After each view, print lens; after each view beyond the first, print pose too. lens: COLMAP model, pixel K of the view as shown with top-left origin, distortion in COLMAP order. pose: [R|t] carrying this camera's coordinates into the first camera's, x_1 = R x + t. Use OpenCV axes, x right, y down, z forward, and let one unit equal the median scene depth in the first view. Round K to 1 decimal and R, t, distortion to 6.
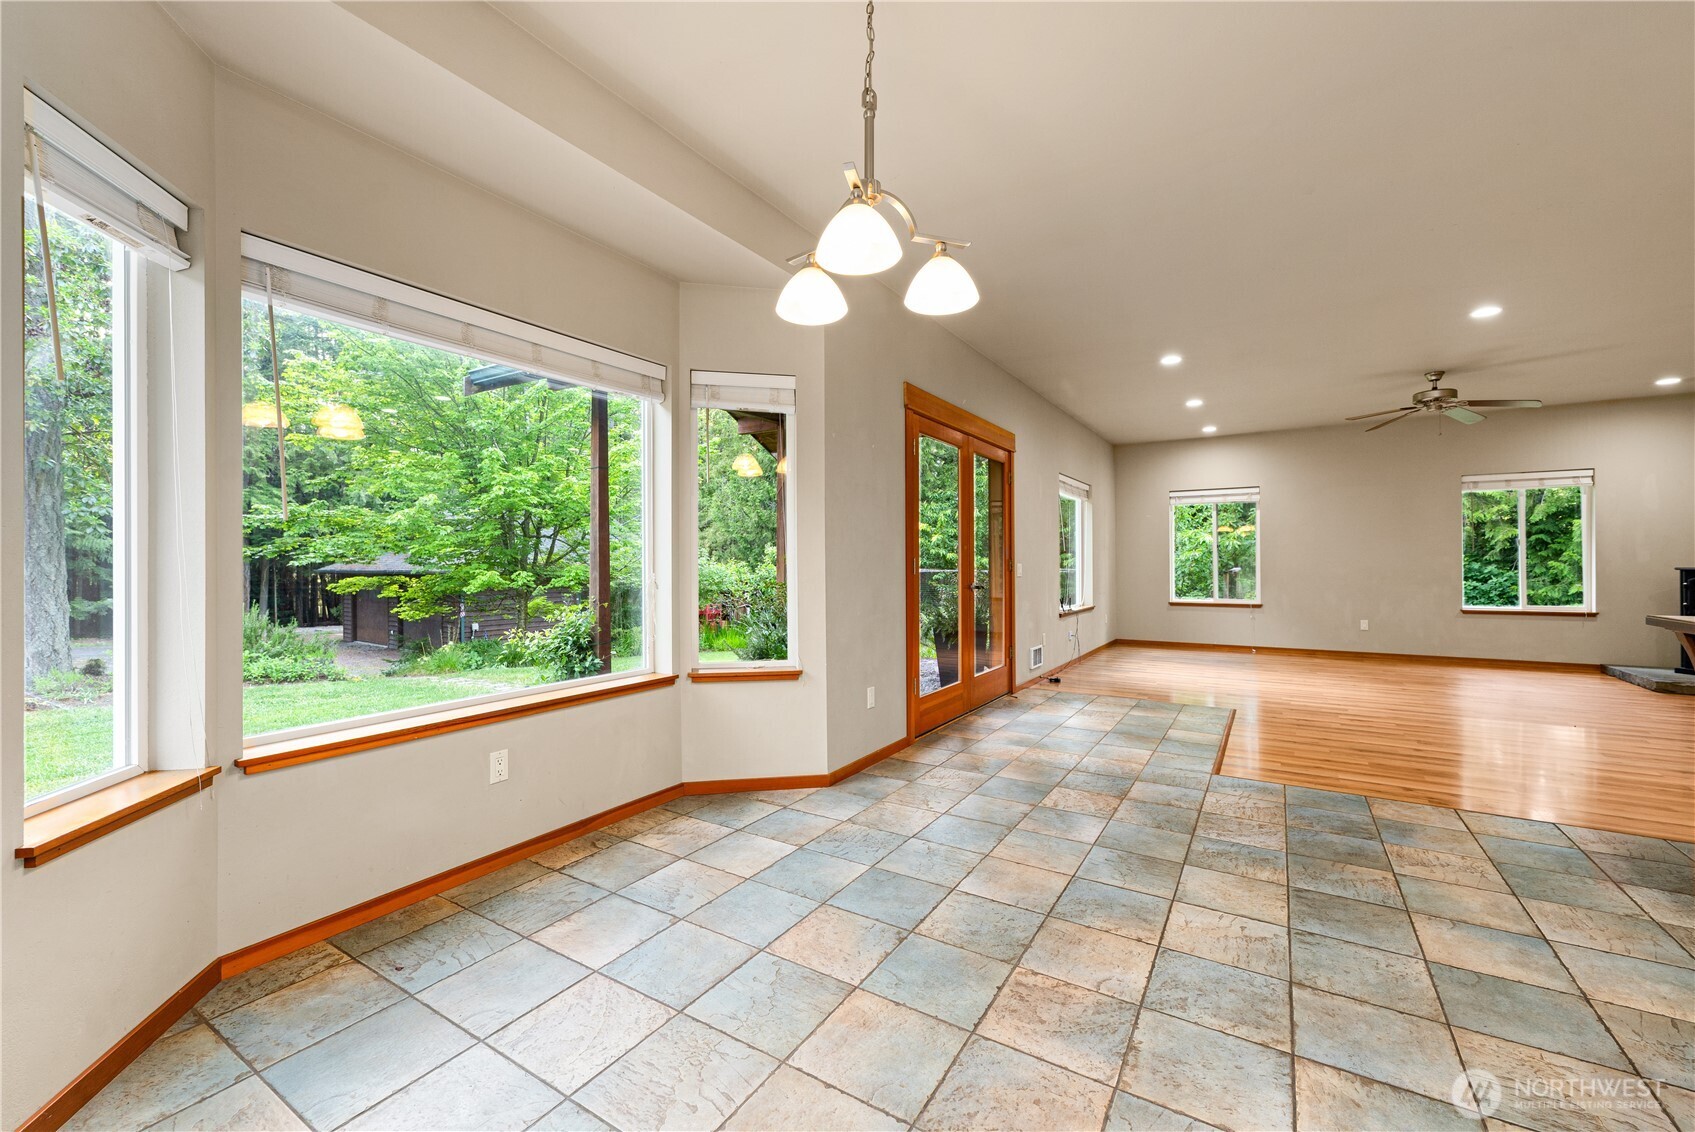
lens RADIAL K [[700.3, 0, 834.0], [0, 700.3, 547.4], [0, 0, 1]] dist [0.005007, -0.003112]
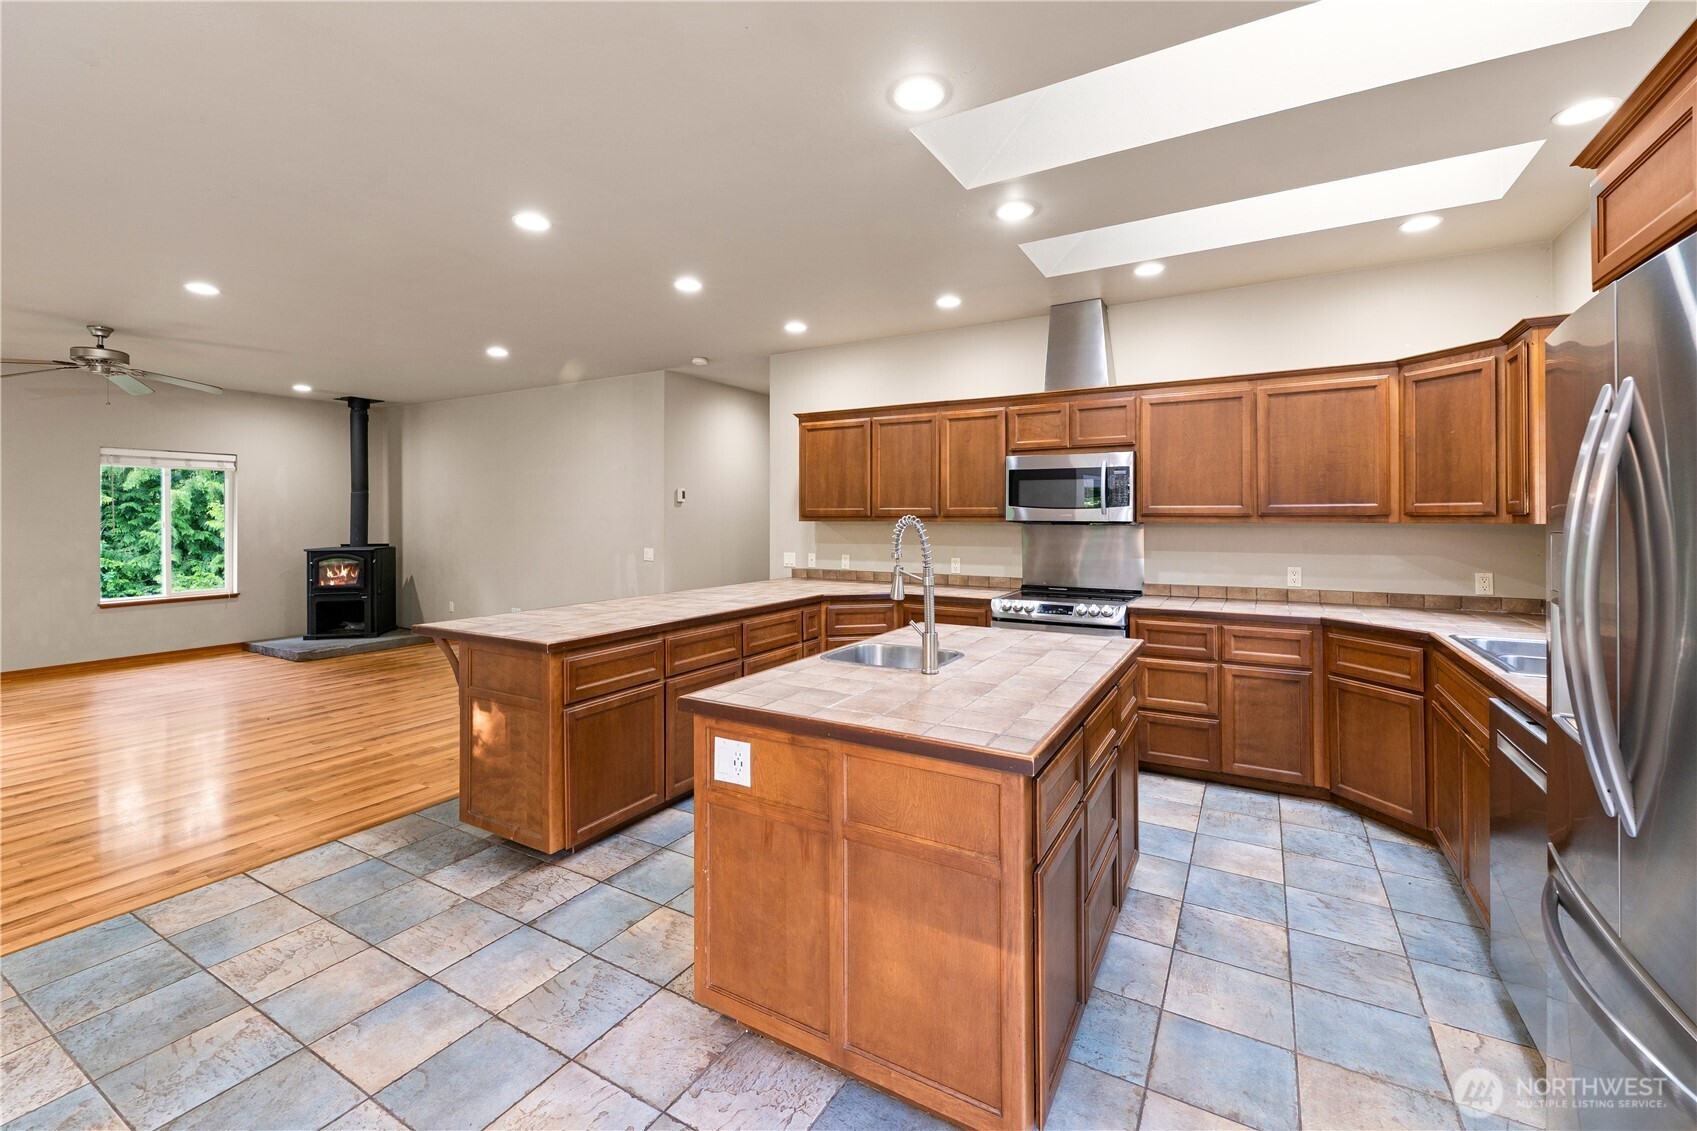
lens RADIAL K [[701.1, 0, 862.0], [0, 701.1, 525.2], [0, 0, 1]] dist [0.005007, -0.003112]
pose [[-0.052167, -0.007076, 0.998613, -0.020549], [-0.020685, 0.999768, 0.006003, -0.067981], [-0.998424, -0.020343, -0.052302, 0.246175]]
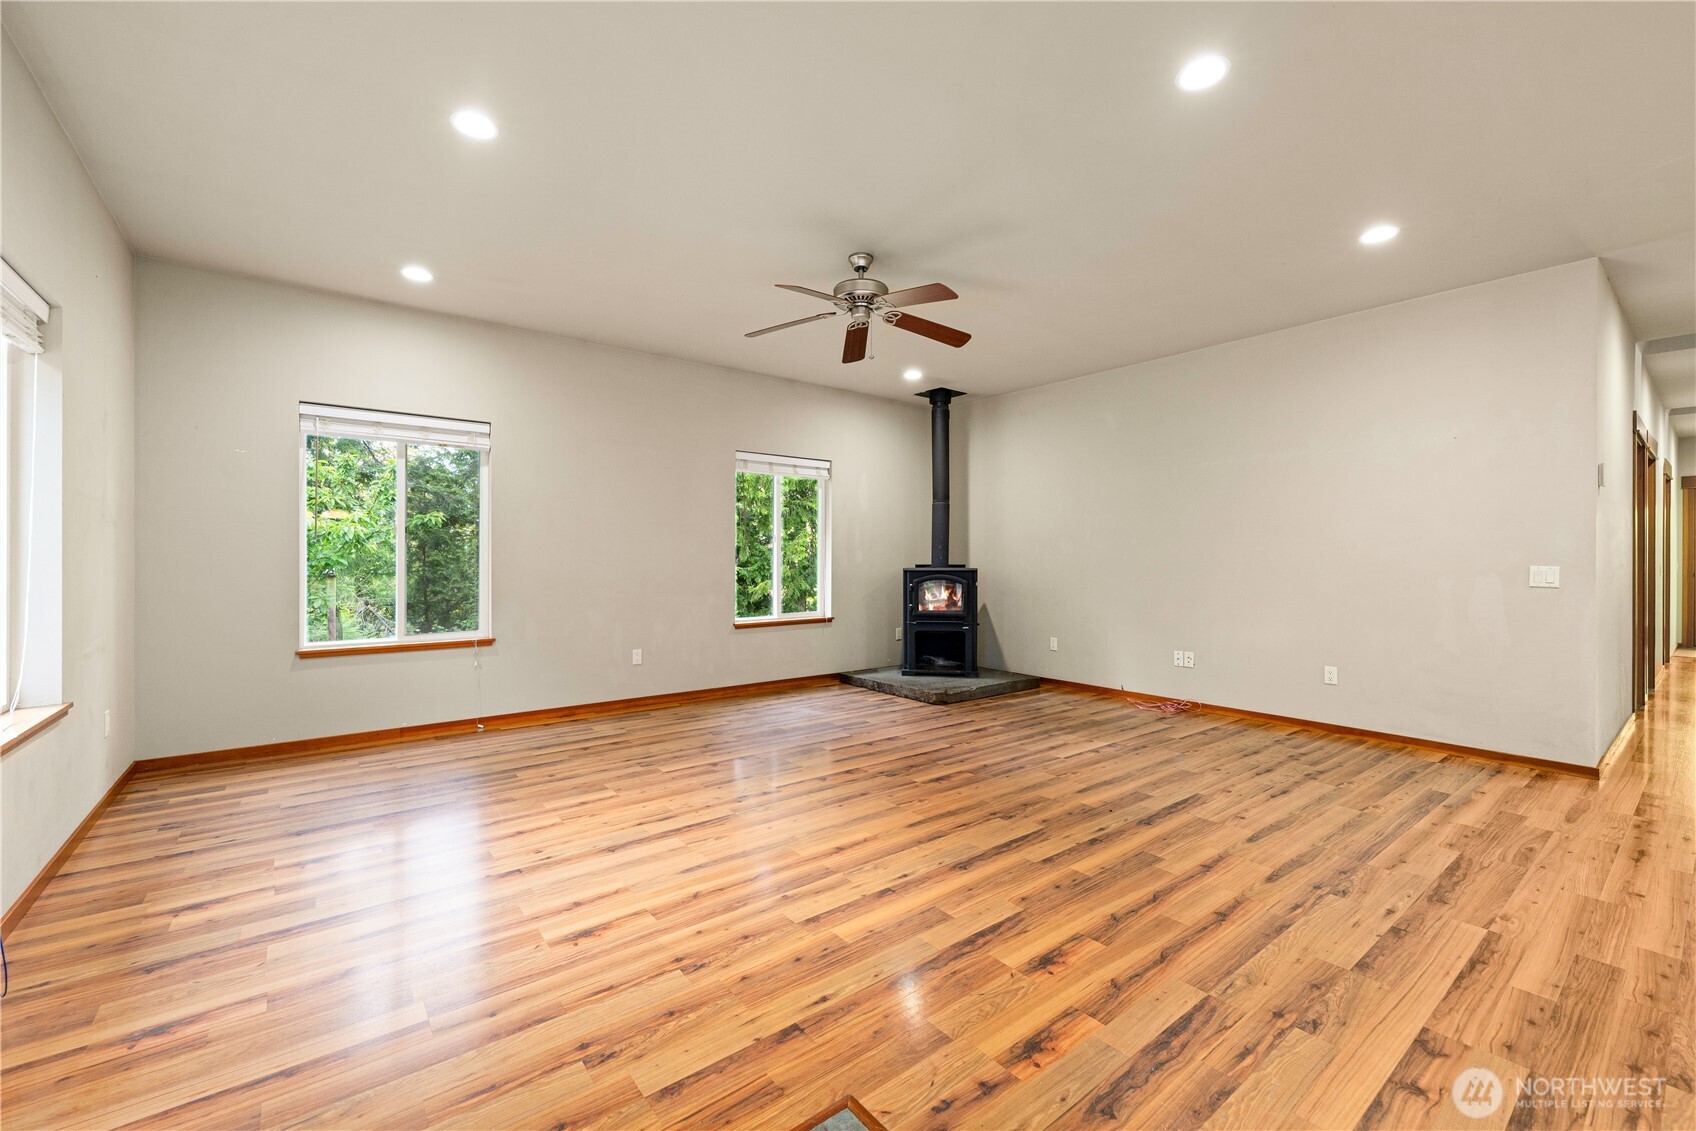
lens RADIAL K [[700.7, 0, 853.2], [0, 700.7, 571.5], [0, 0, 1]] dist [0.005007, -0.003112]
pose [[0.329768, -0.011163, 0.943996, 0.448144], [-0.022876, 0.999542, 0.019811, 0.027678], [-0.943785, -0.028128, 0.329361, 1.324947]]
